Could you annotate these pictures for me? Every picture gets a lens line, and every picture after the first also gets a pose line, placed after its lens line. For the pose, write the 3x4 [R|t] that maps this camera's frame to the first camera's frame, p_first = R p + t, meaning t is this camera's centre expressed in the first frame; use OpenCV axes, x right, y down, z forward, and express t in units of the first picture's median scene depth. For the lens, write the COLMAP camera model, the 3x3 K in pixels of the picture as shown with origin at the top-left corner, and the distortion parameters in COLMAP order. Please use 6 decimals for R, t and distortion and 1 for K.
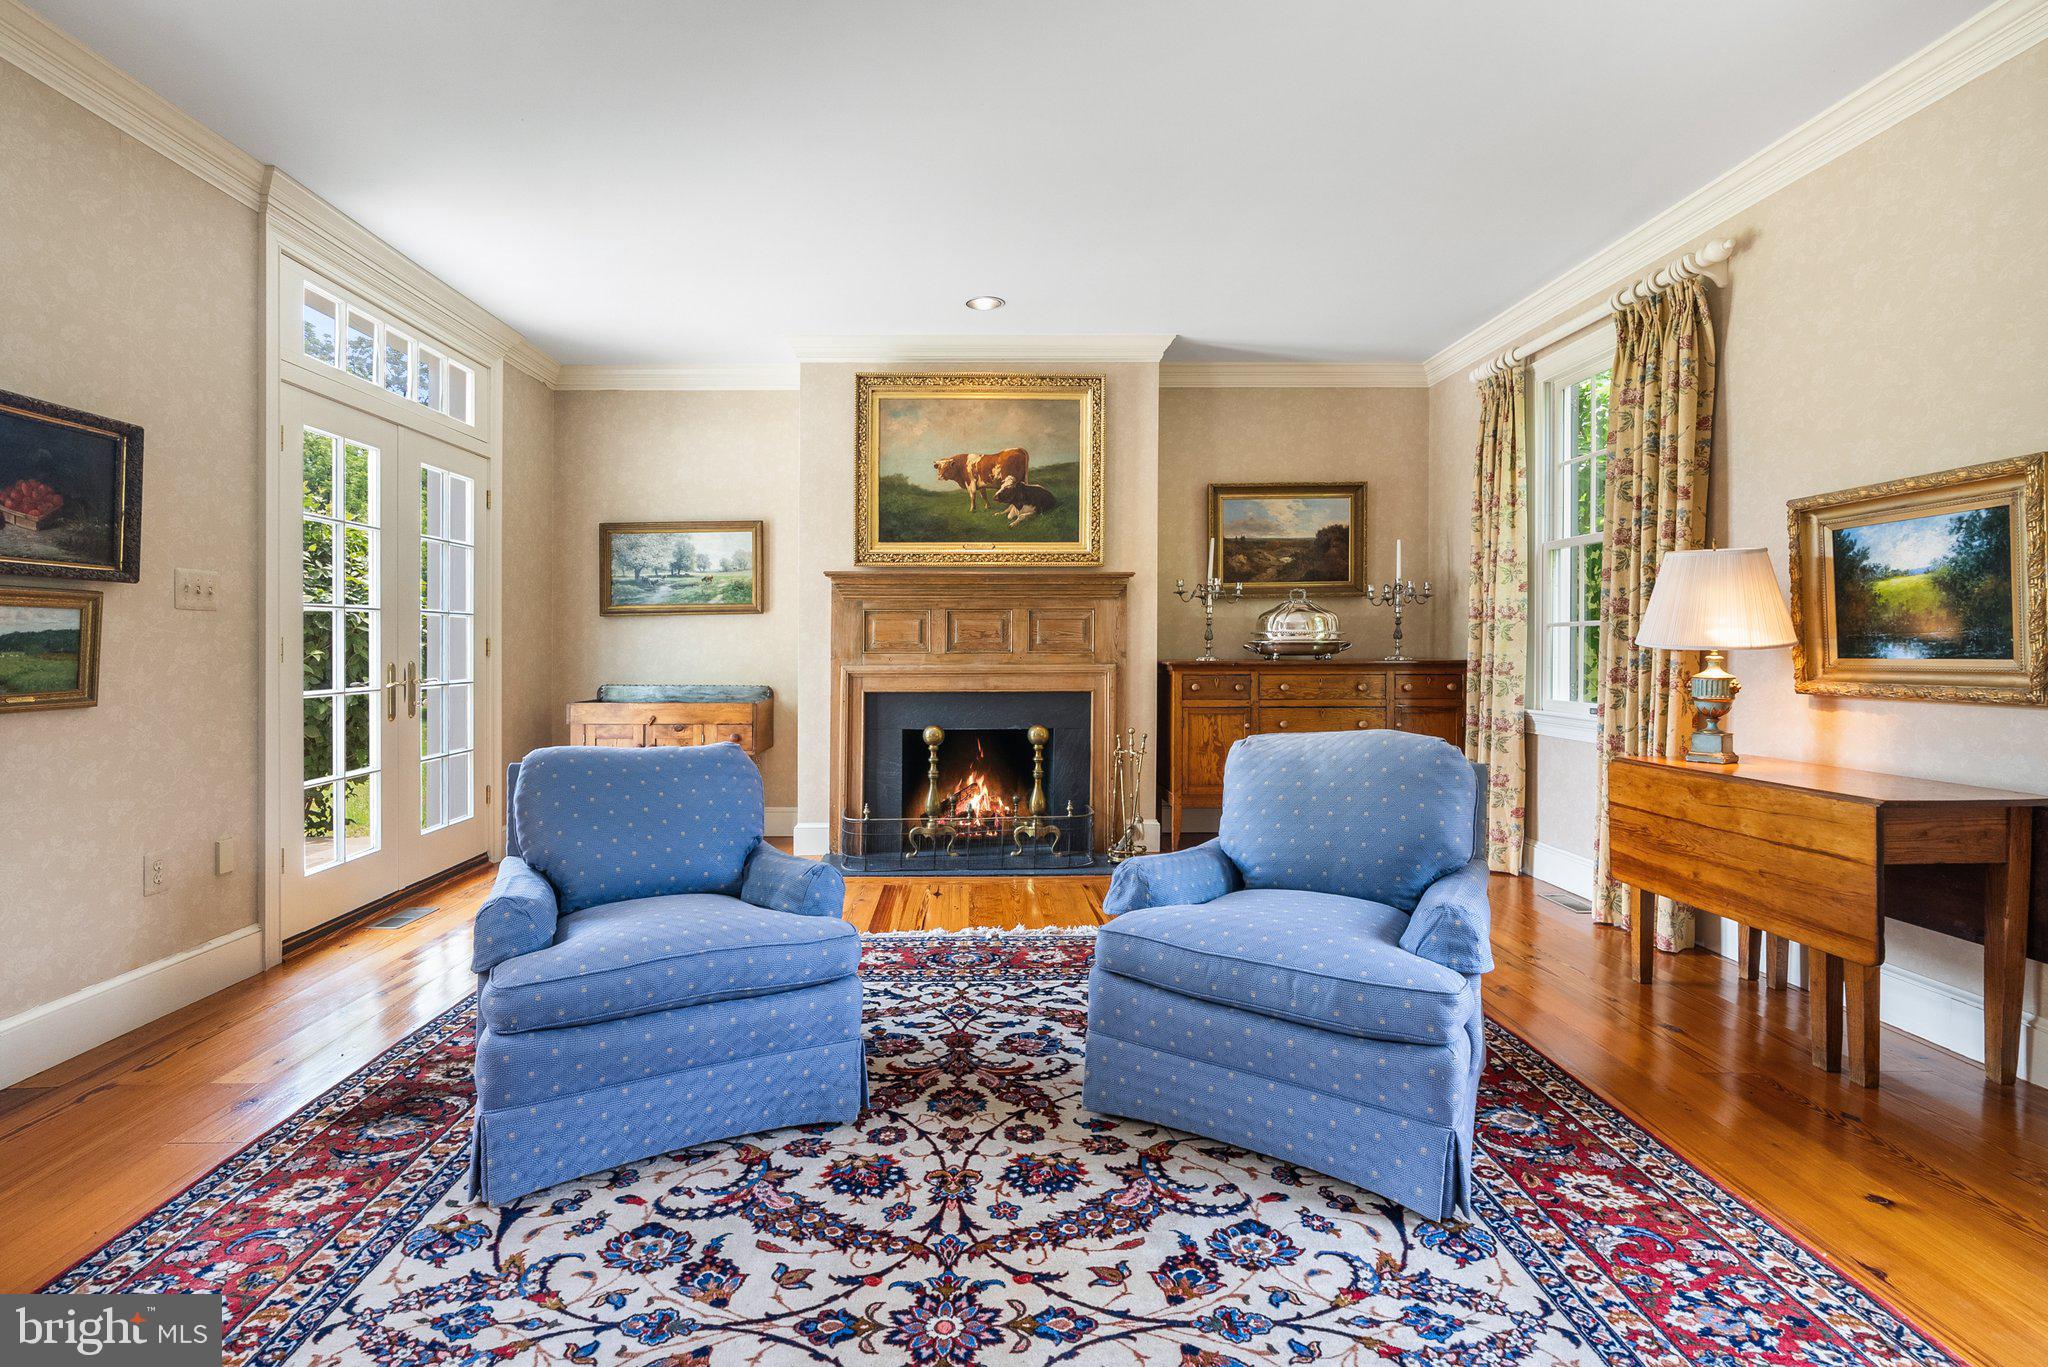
lens RADIAL K [[961.8, 0, 980.4], [0, 961.8, 639.0], [0, 0, 1]] dist [-0.006463, 0.000860]
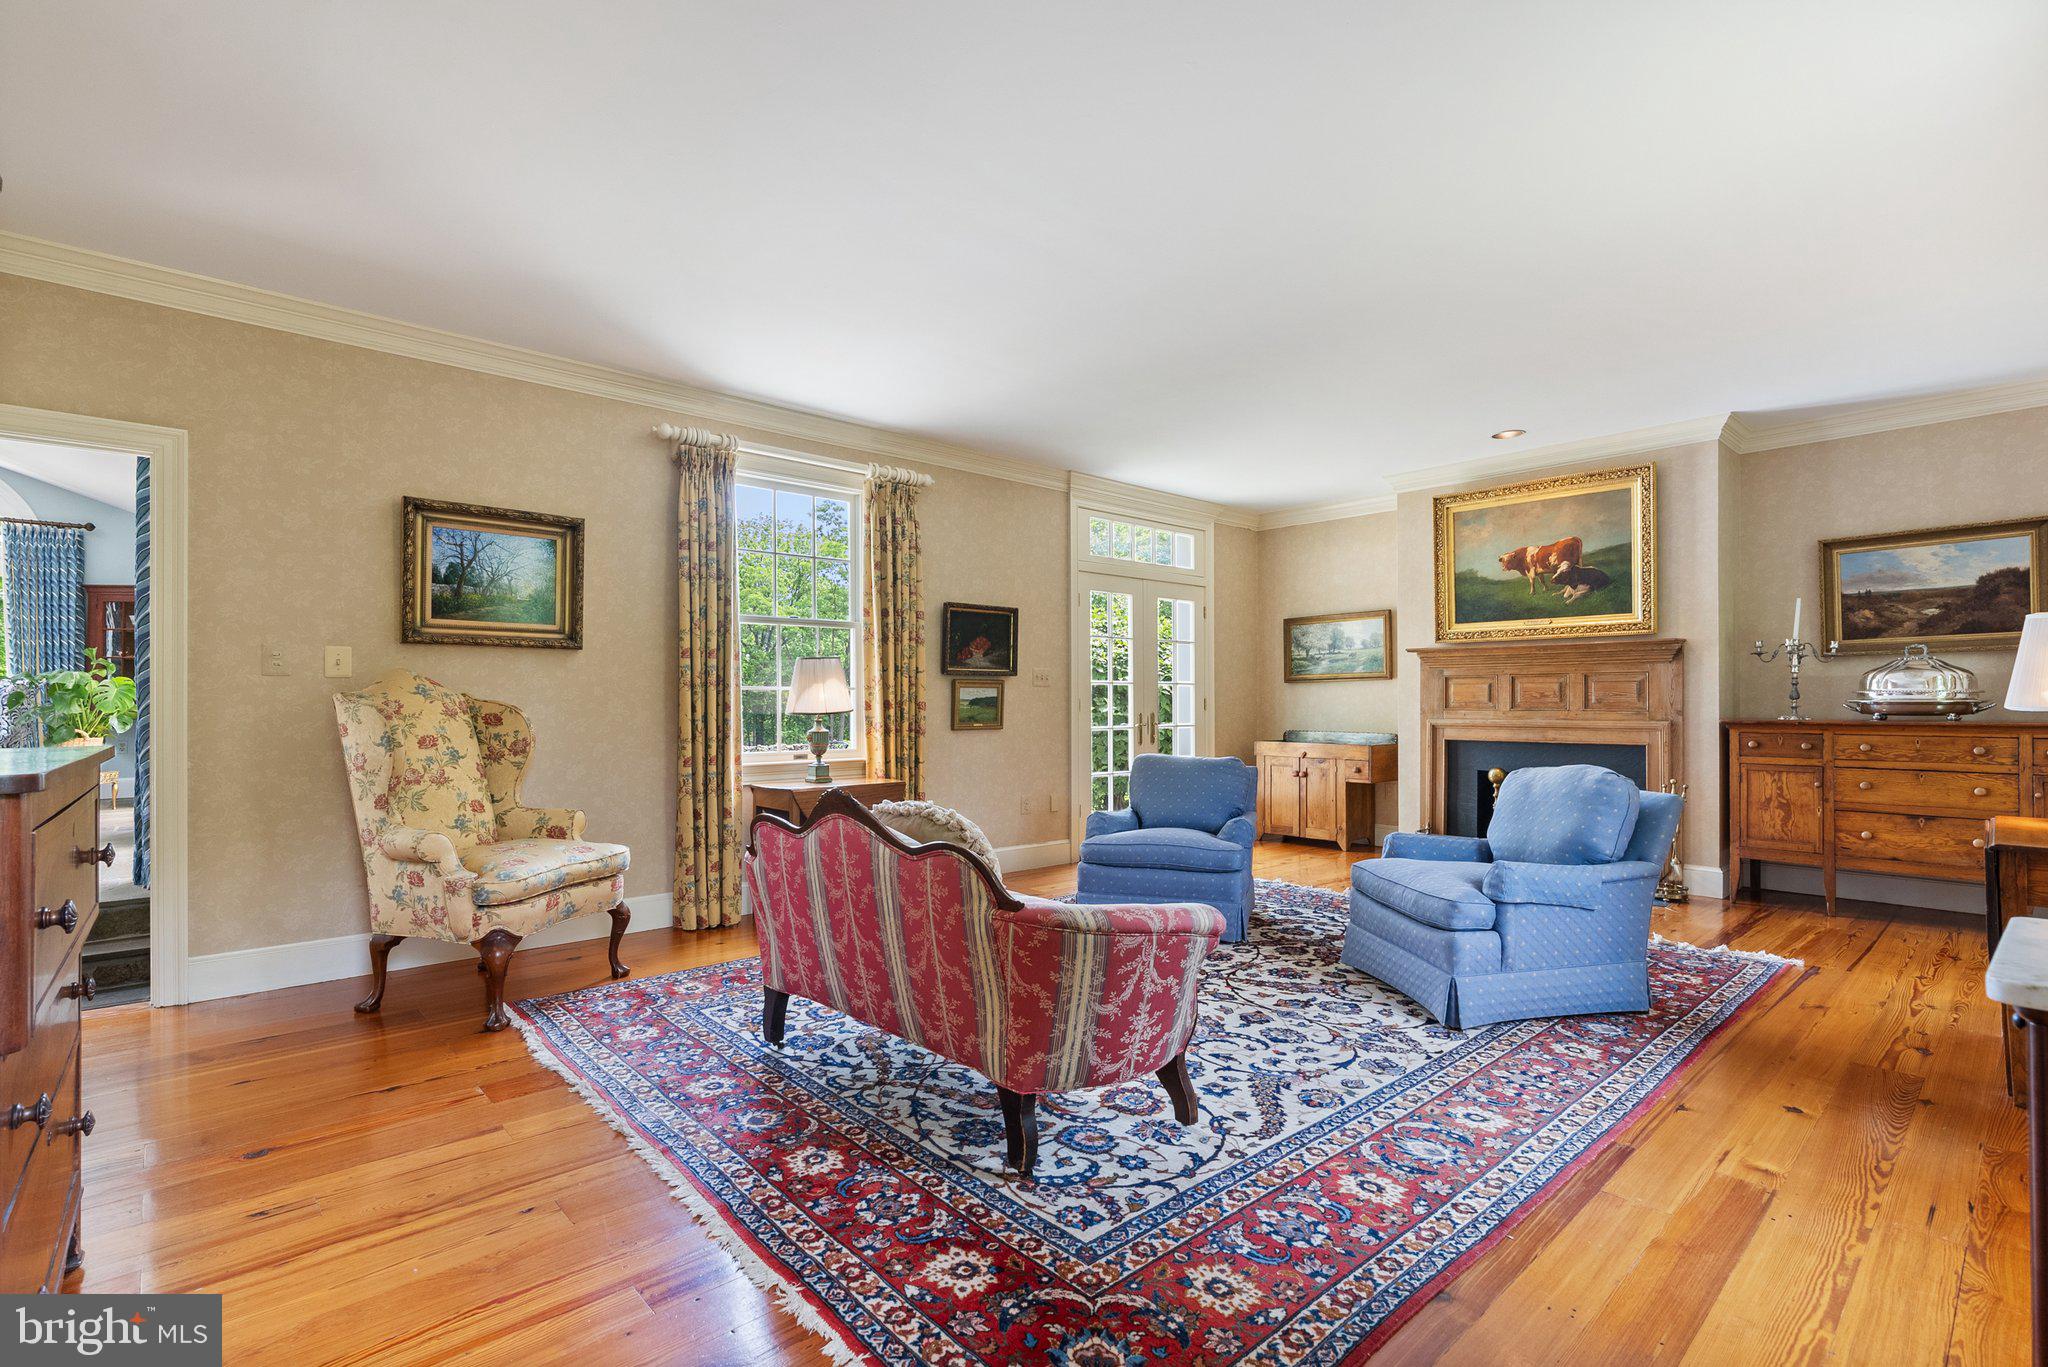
lens RADIAL K [[933.1, 0, 1020.5], [0, 933.1, 687.9], [0, 0, 1]] dist [-0.004535, 0.003627]
pose [[0.665259, -0.009452, -0.746552, 0.442940], [0.003643, 0.999949, -0.009414, -0.004959], [0.746603, 0.003544, 0.665260, -0.268284]]
